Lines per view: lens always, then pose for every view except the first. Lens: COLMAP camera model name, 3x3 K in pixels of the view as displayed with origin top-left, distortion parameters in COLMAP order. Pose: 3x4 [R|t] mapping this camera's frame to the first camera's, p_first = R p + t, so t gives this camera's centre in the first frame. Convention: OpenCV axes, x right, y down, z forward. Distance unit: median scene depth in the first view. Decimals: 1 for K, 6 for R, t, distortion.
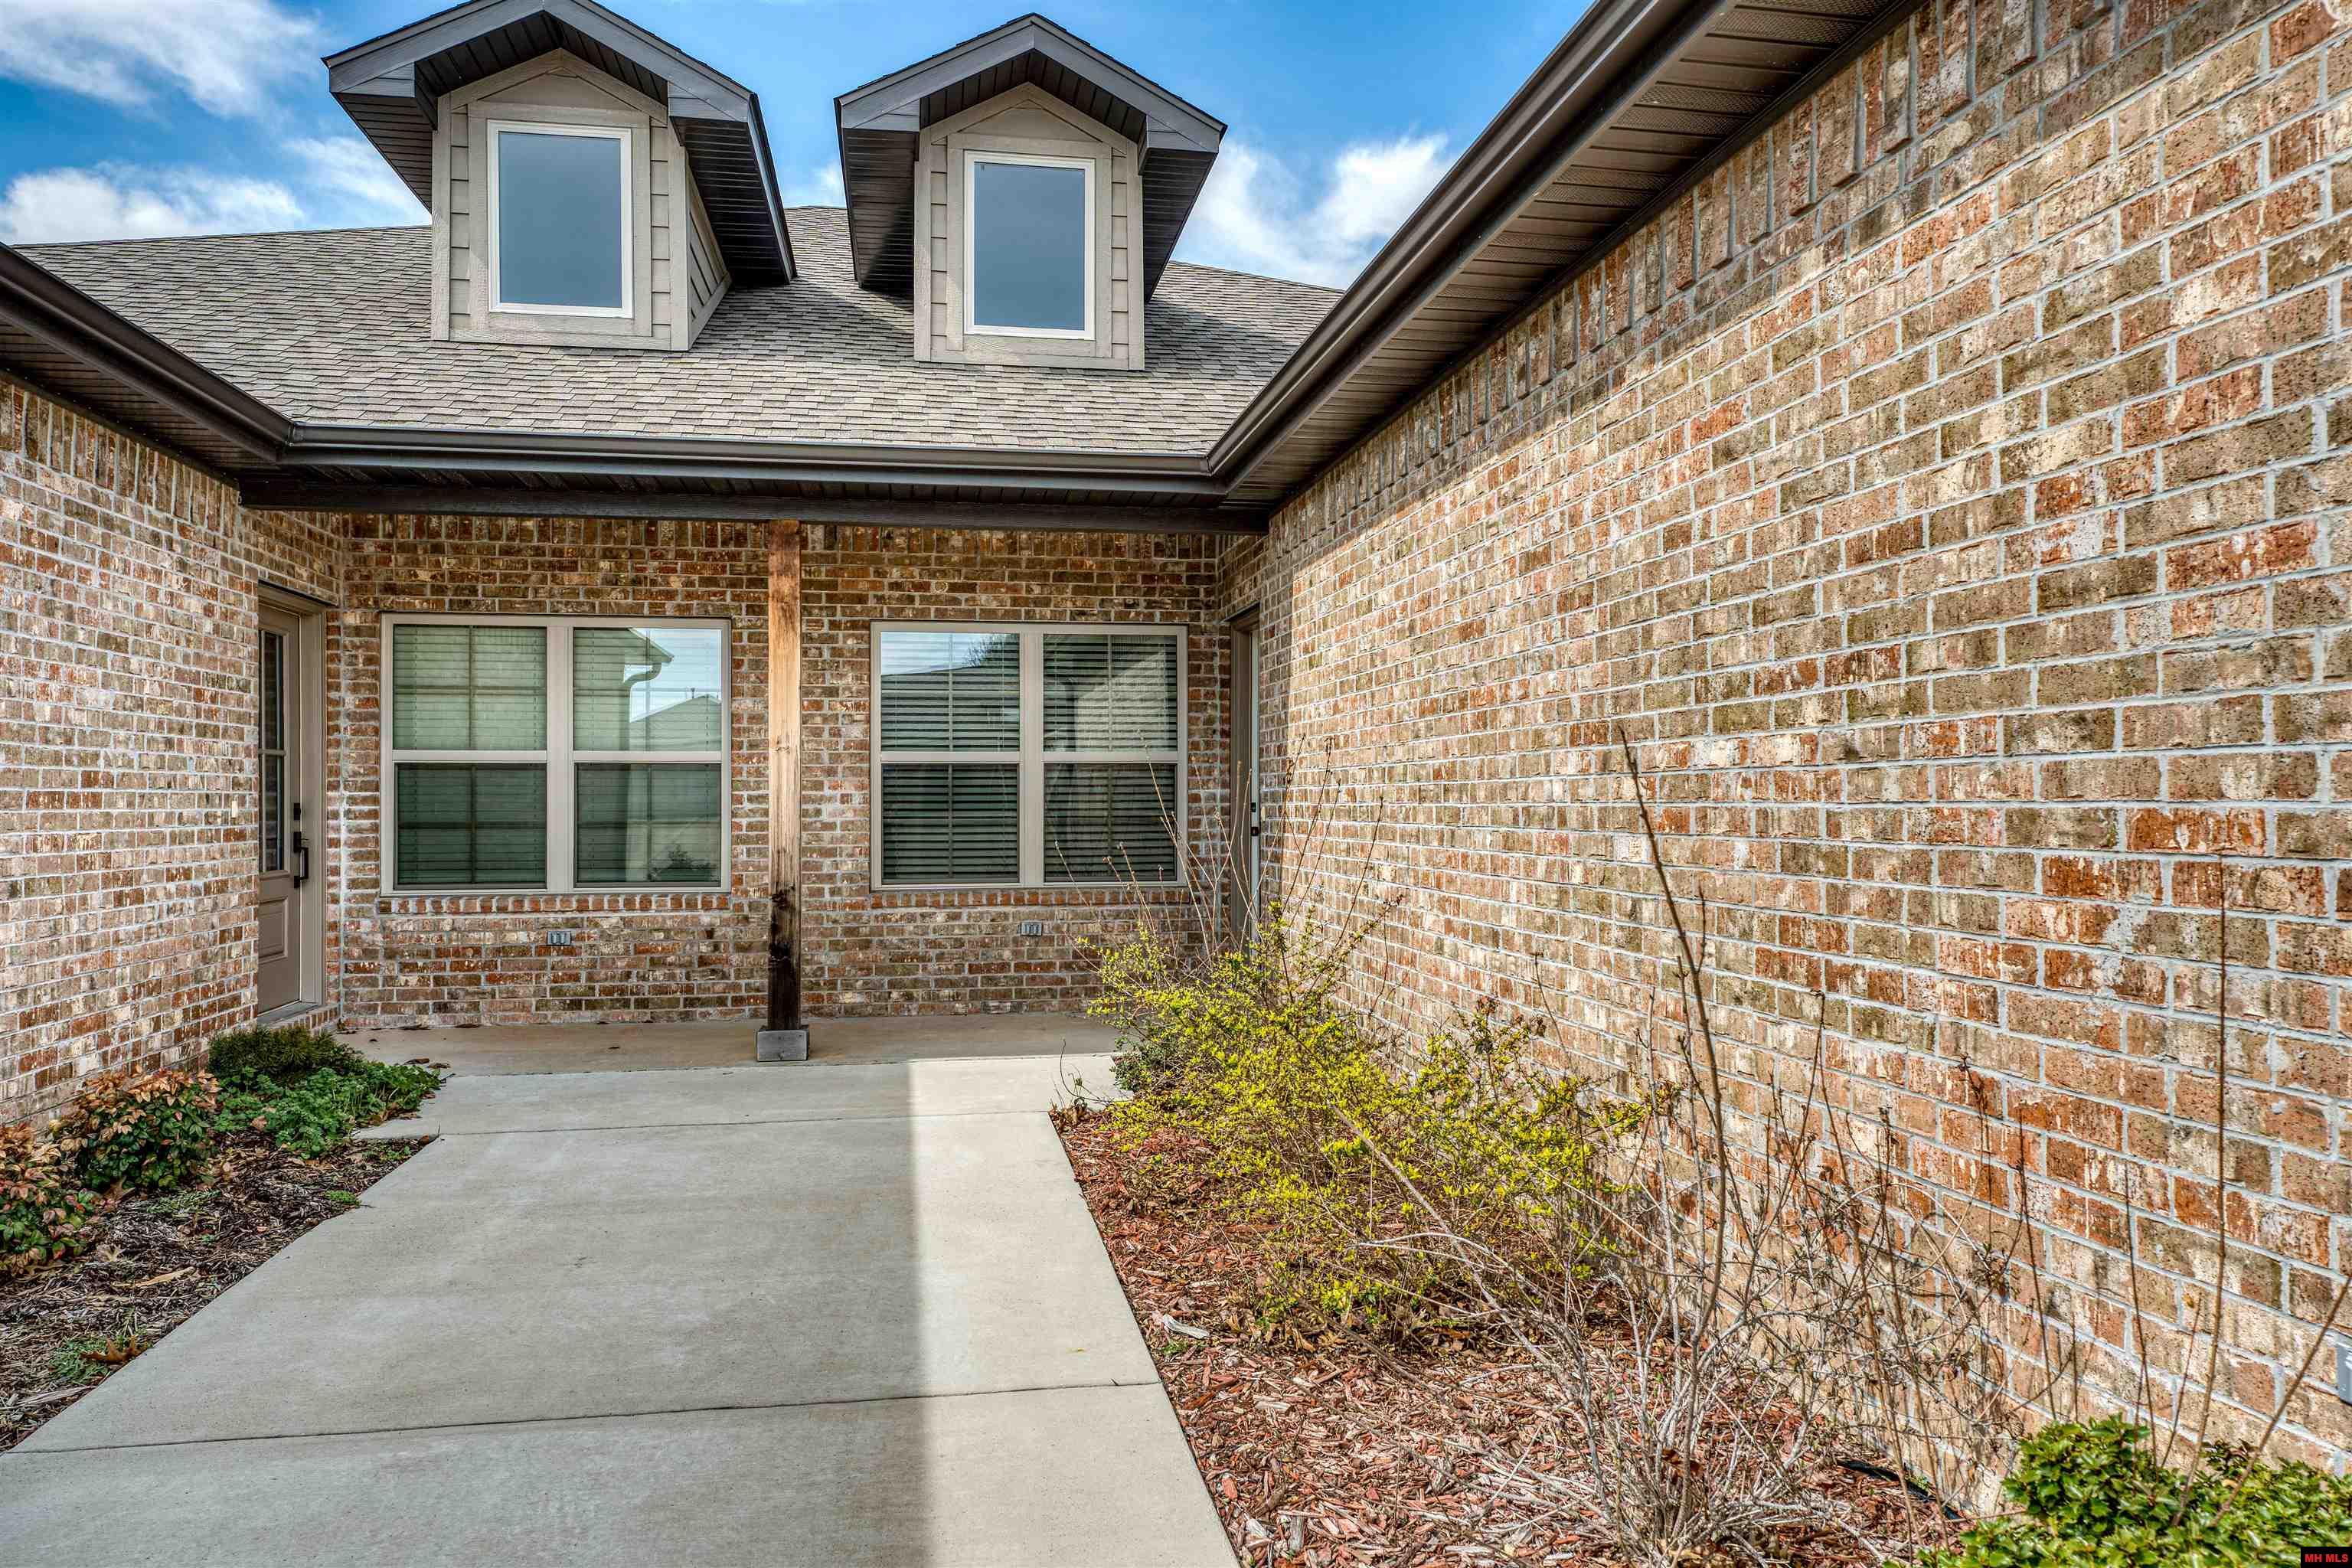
lens RADIAL K [[1604.7, 0, 1339.2], [0, 1604.7, 790.6], [0, 0, 1]] dist [0.018912, 0.005700]
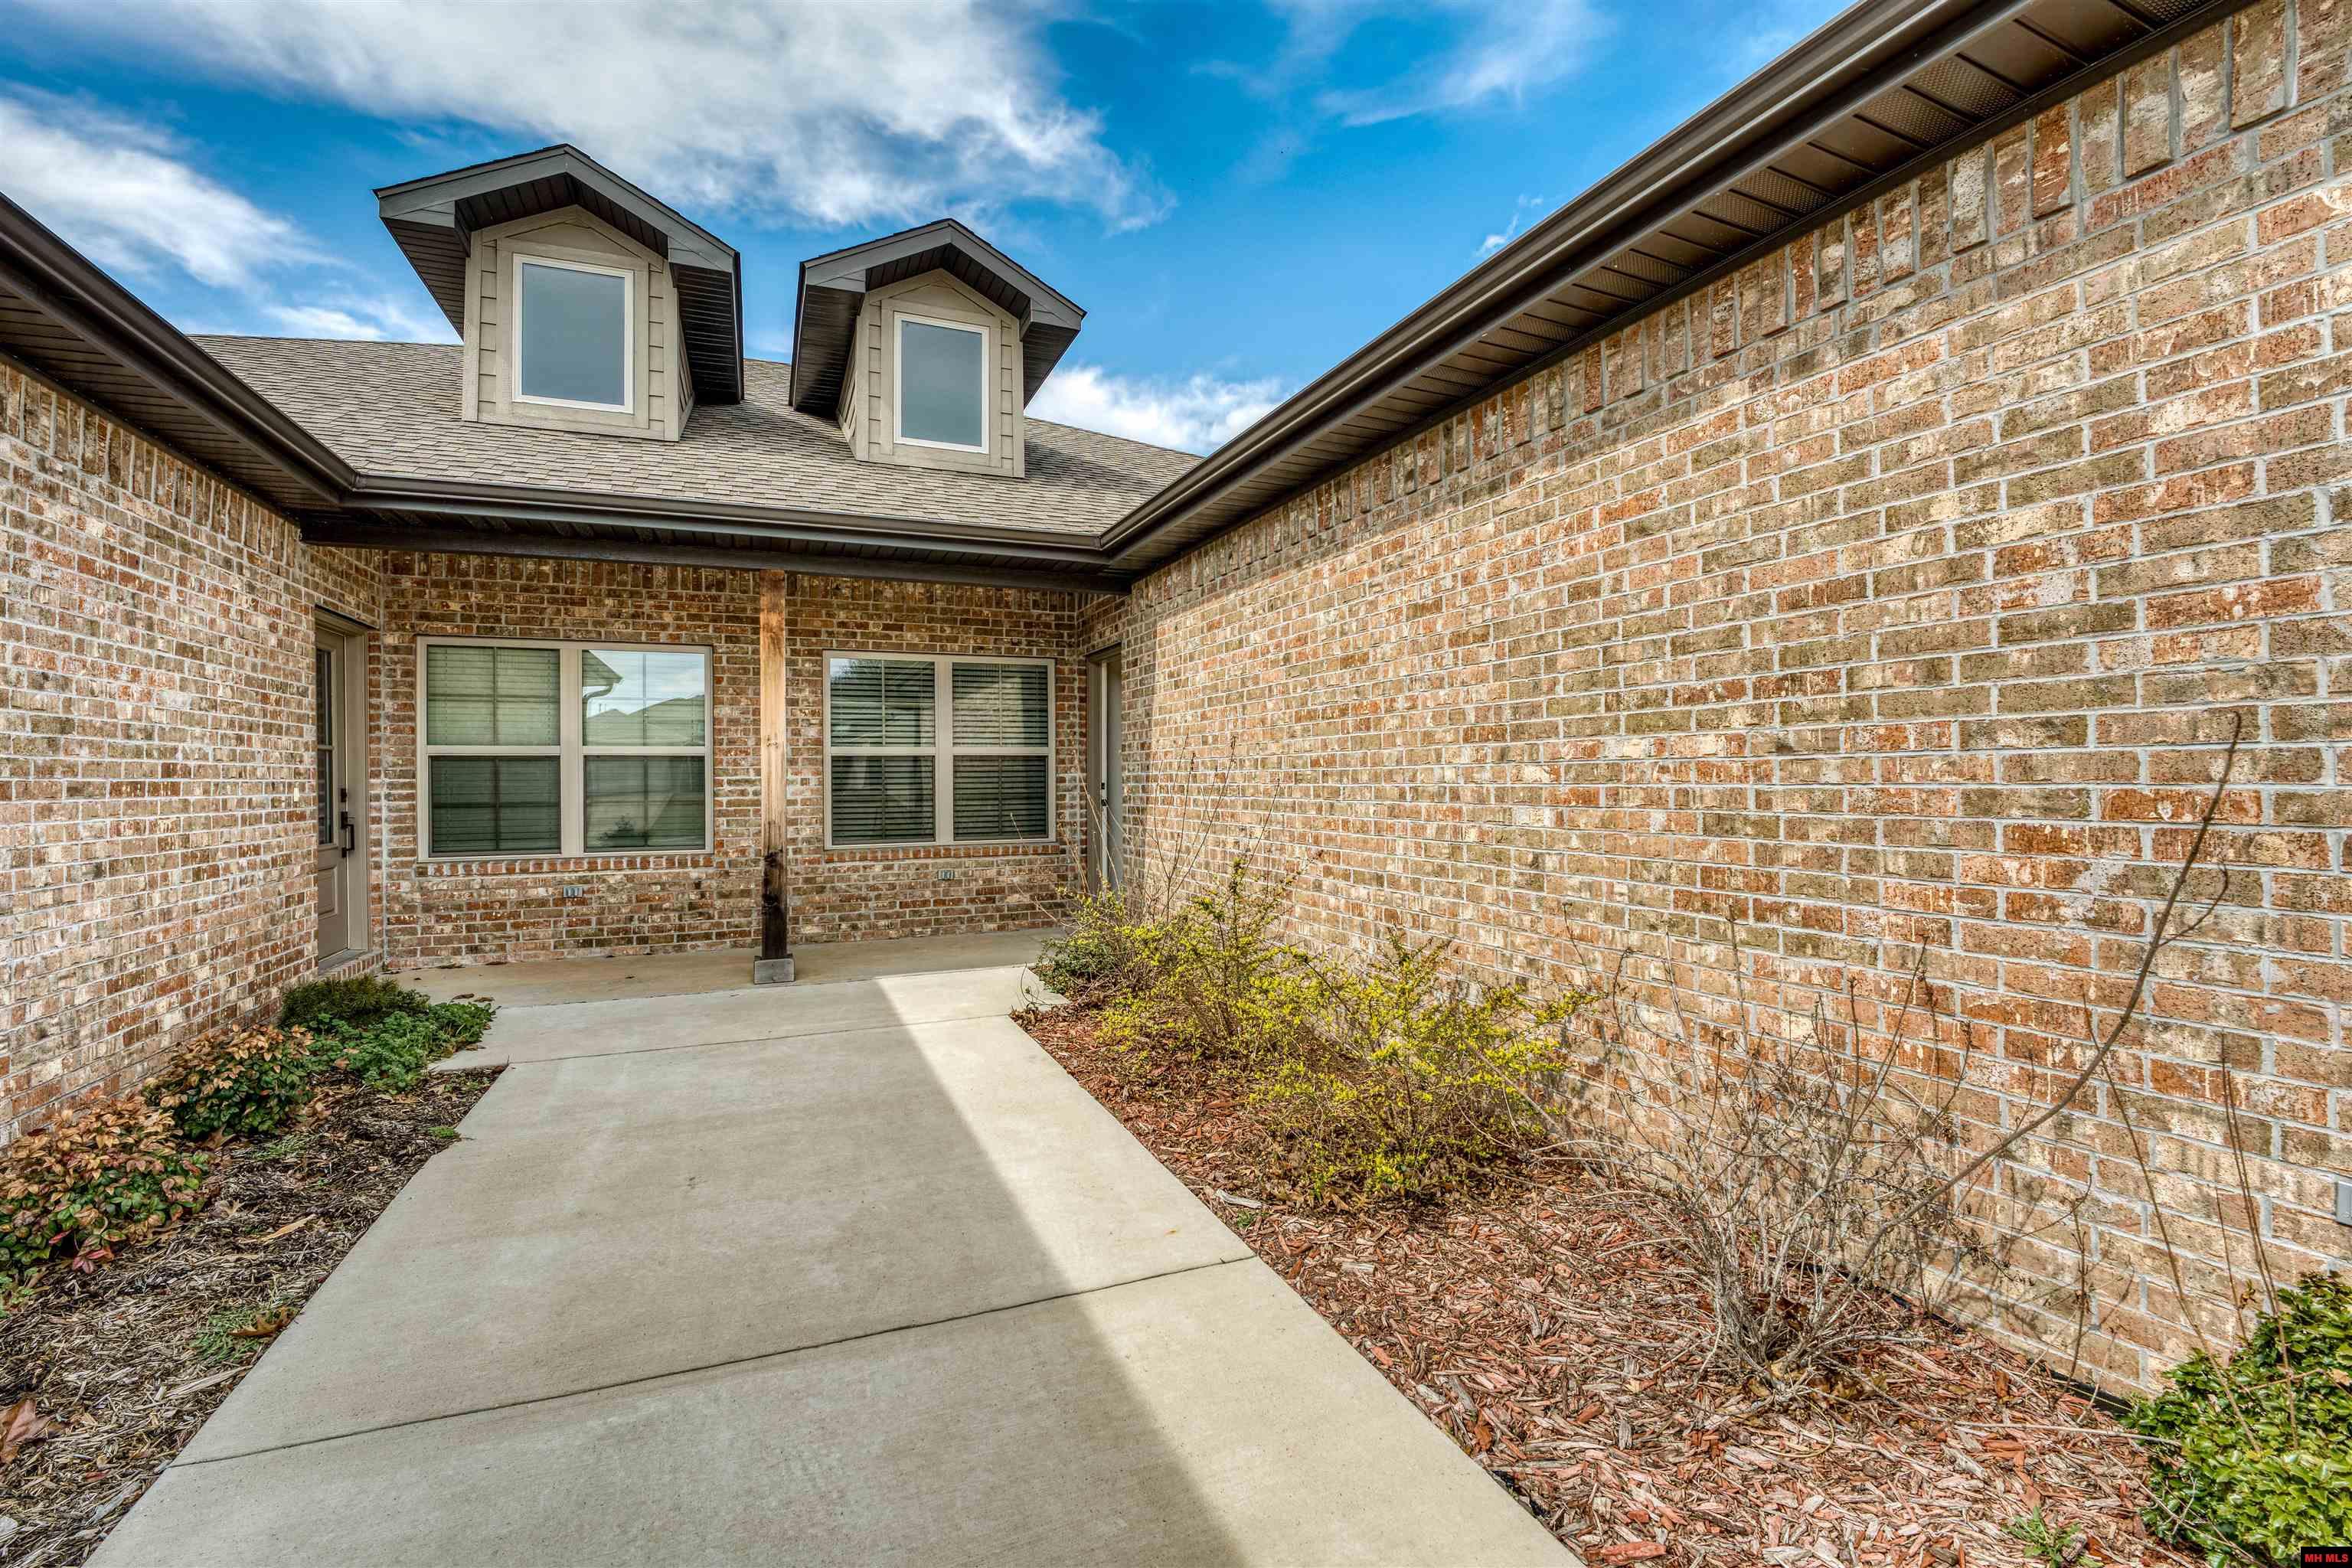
lens RADIAL K [[995.2, 0, 1297.7], [0, 995.2, 777.6], [0, 0, 1]] dist [-0.027733, 0.003252]
pose [[0.971783, -0.005225, 0.235821, -0.104985], [0.003978, 0.999975, 0.005763, -0.001721], [-0.235845, -0.004663, 0.971779, 0.104156]]
